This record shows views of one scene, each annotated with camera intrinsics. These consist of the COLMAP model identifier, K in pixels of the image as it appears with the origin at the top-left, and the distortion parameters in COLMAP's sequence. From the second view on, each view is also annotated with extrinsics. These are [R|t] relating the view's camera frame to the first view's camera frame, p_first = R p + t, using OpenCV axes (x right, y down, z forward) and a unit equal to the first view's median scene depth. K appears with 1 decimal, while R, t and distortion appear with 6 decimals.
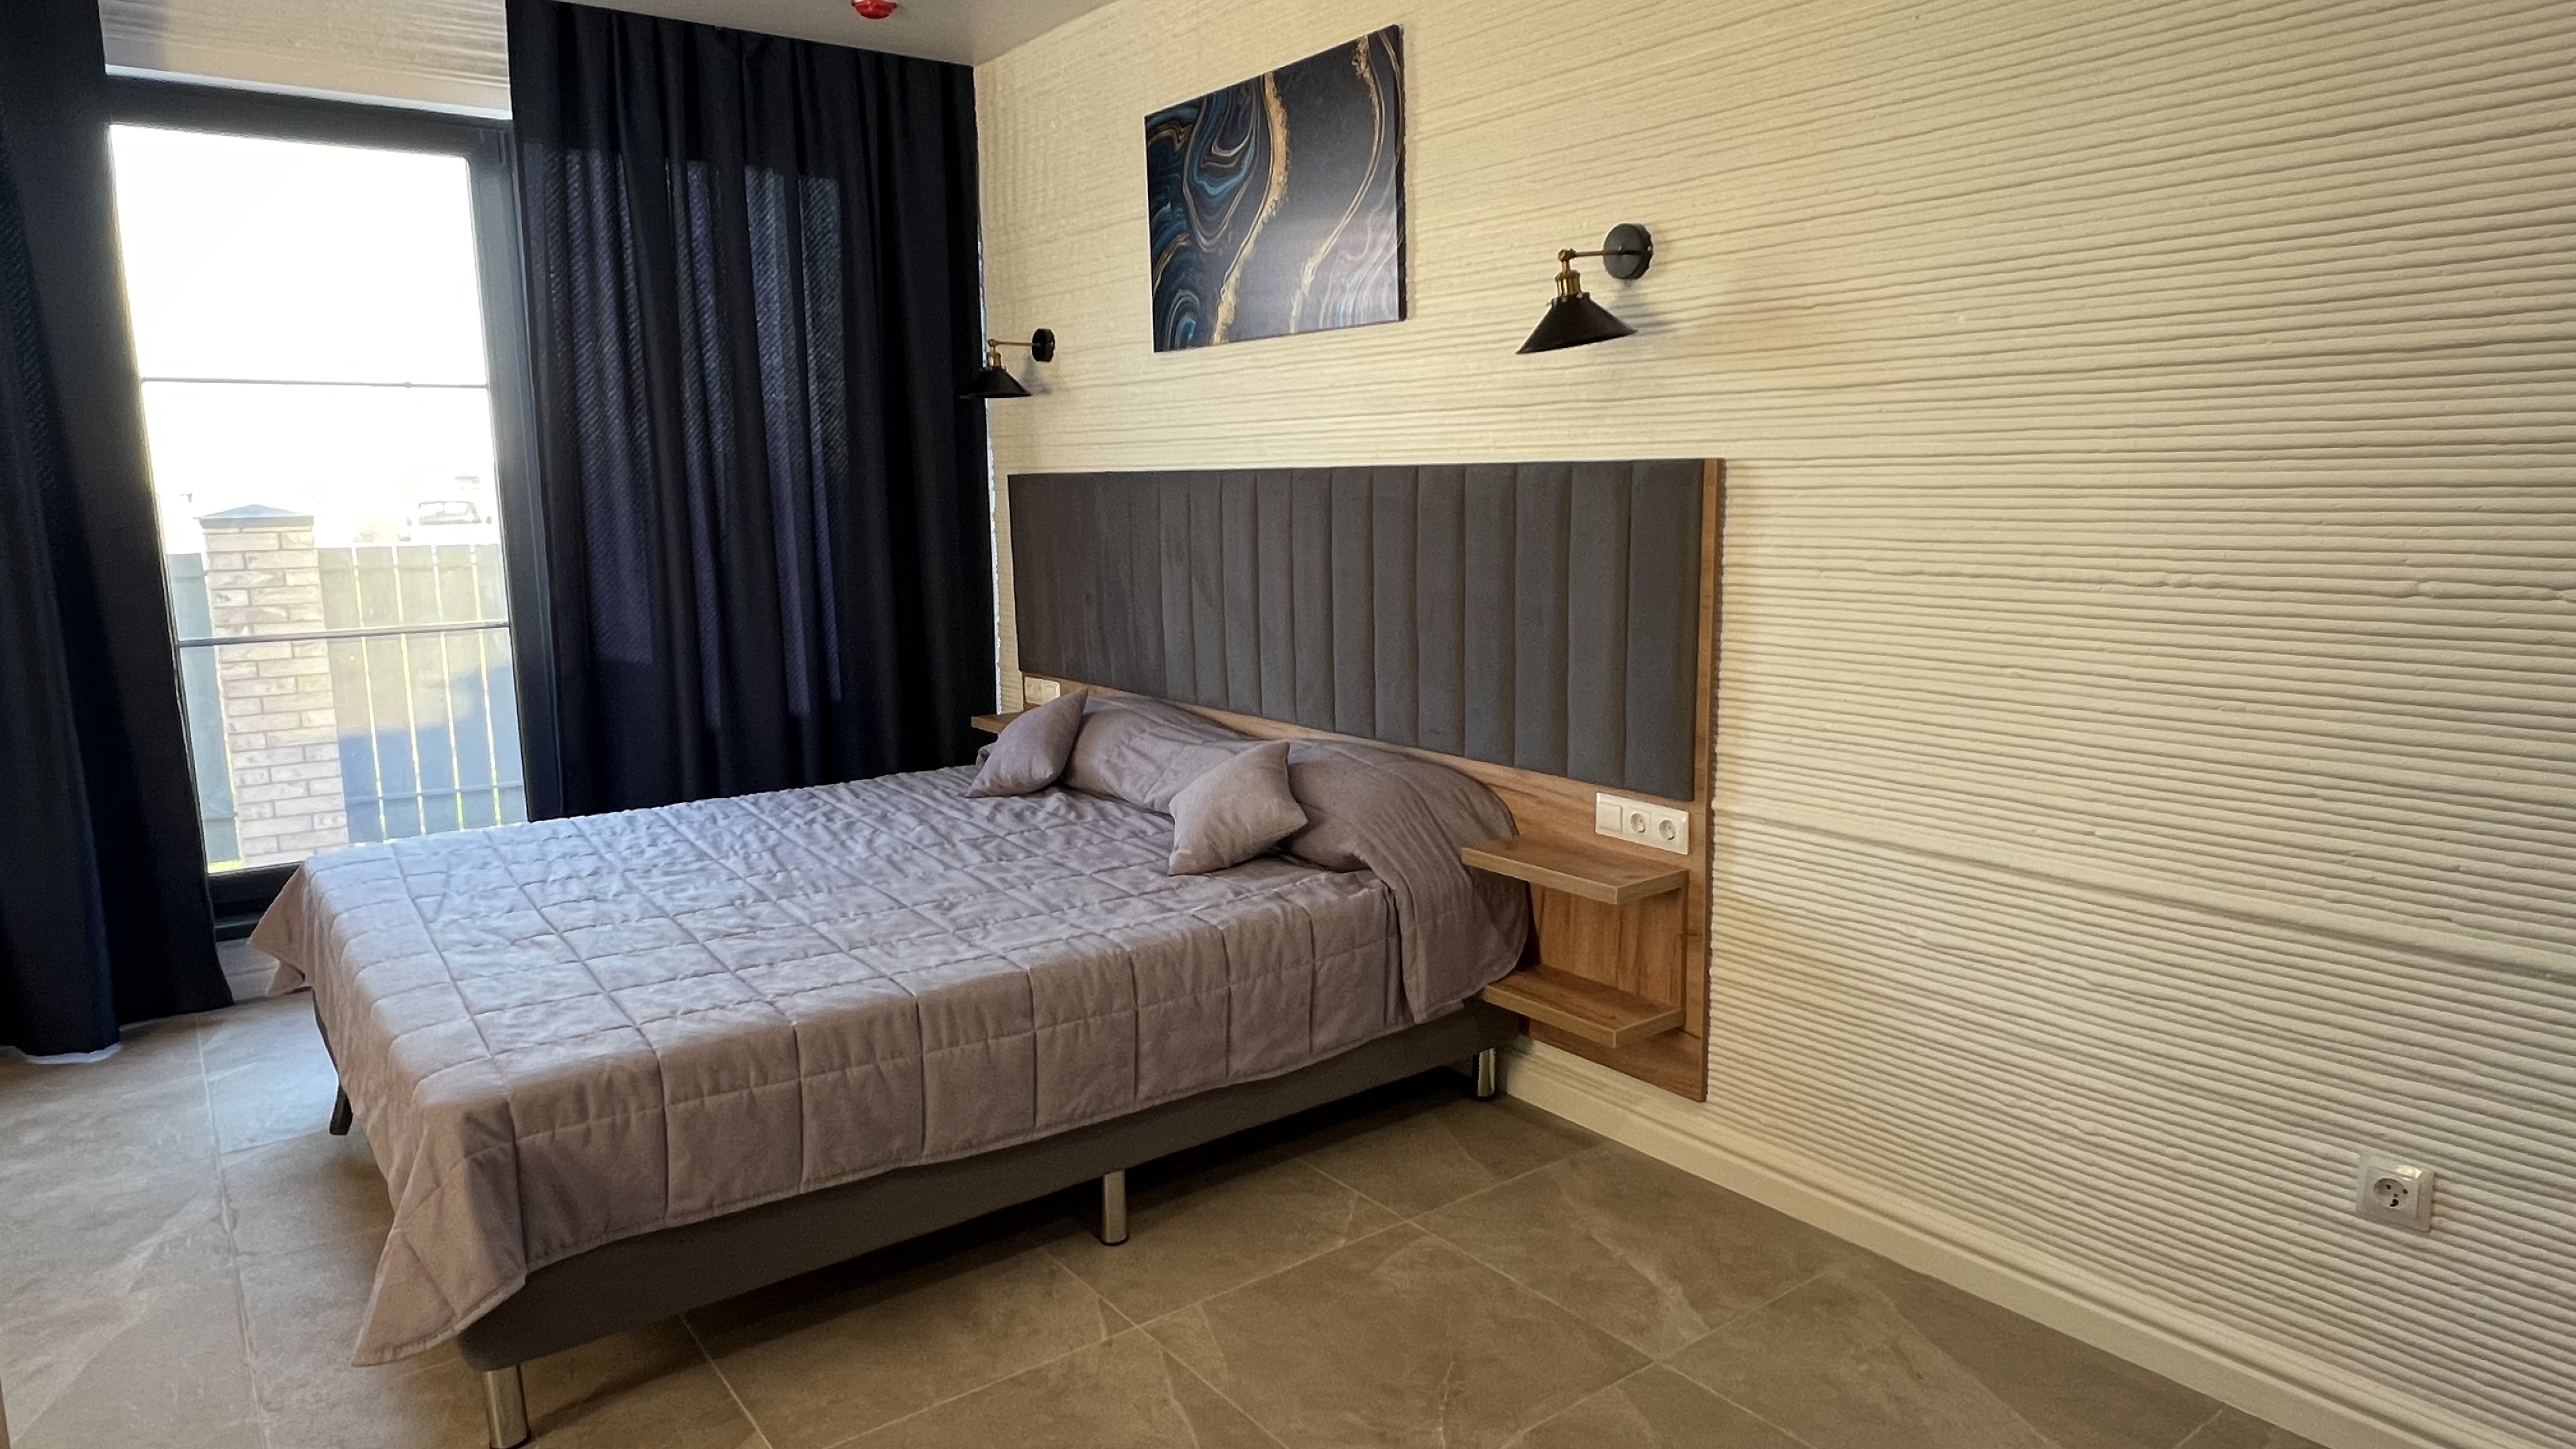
lens RADIAL K [[1525.5, 0, 1297.2], [0, 1525.5, 710.8], [0, 0, 1]] dist [-0.003883, -0.000292]
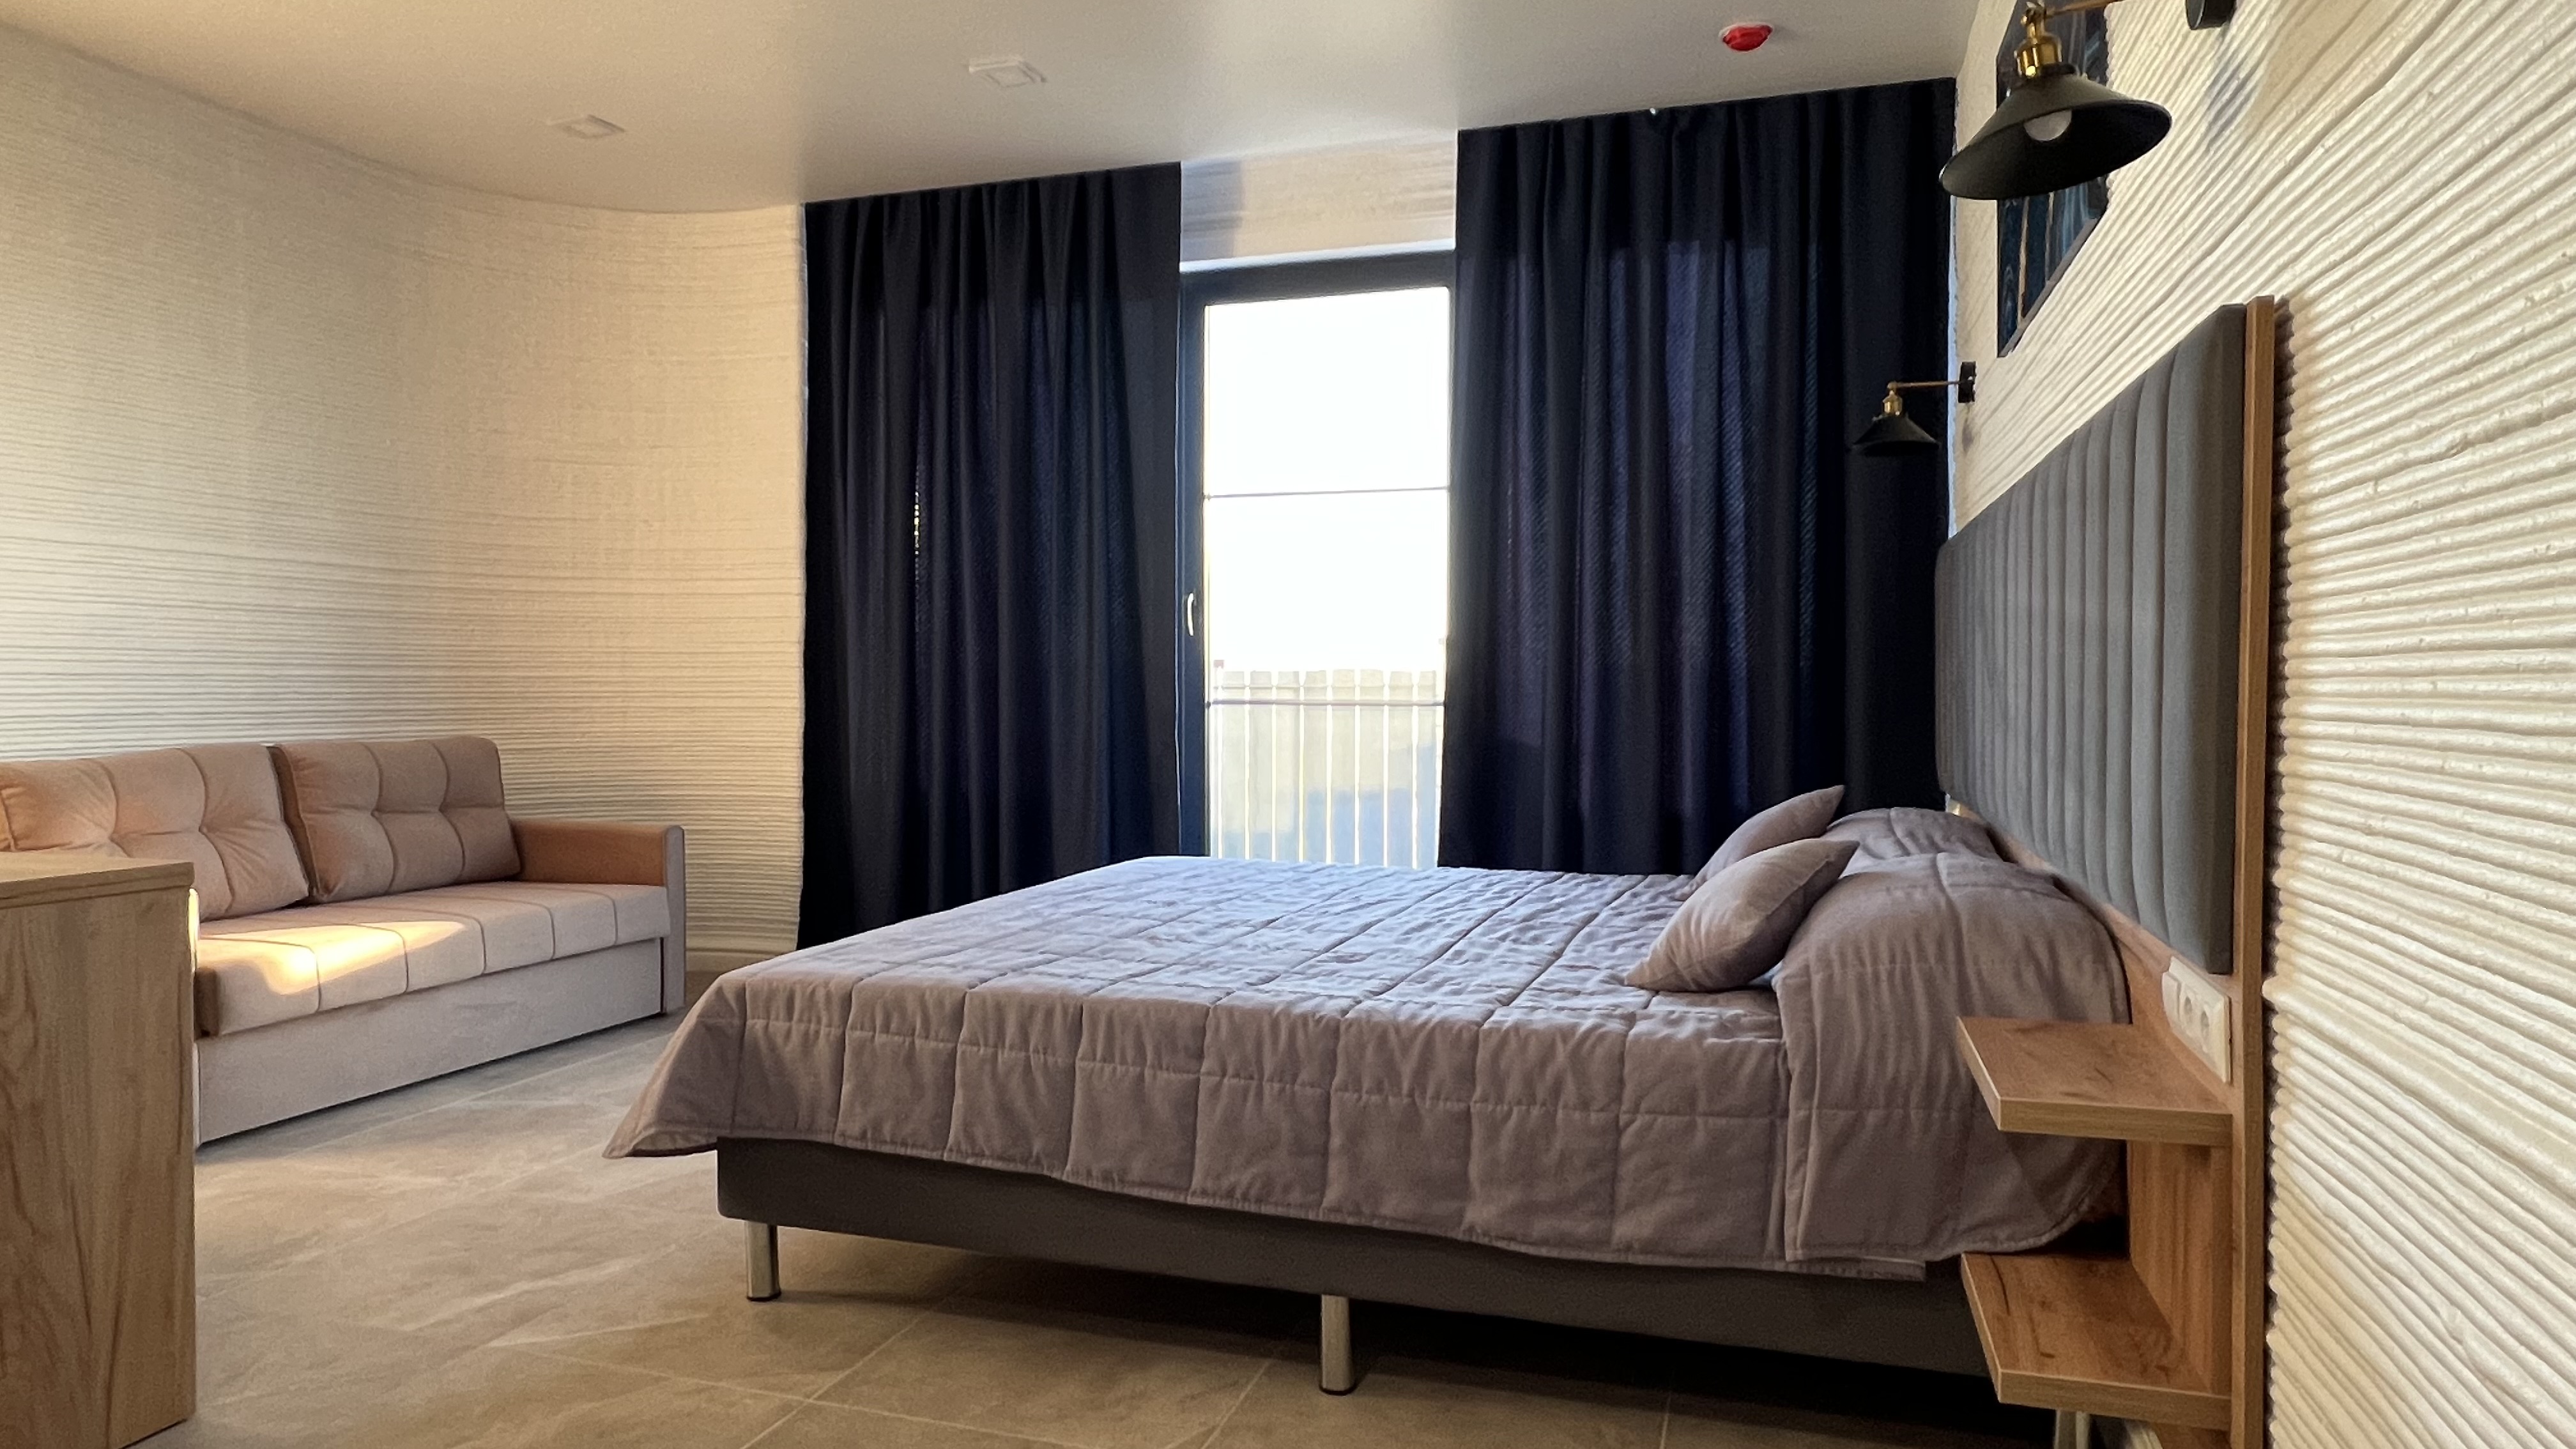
lens RADIAL K [[1525.5, 0, 1297.2], [0, 1525.5, 710.8], [0, 0, 1]] dist [-0.003883, -0.000292]
pose [[0.579238, 0.029014, -0.814642, 0.482462], [-0.129045, 0.990028, -0.056495, 0.039120], [0.804880, 0.137850, 0.577206, 0.440412]]
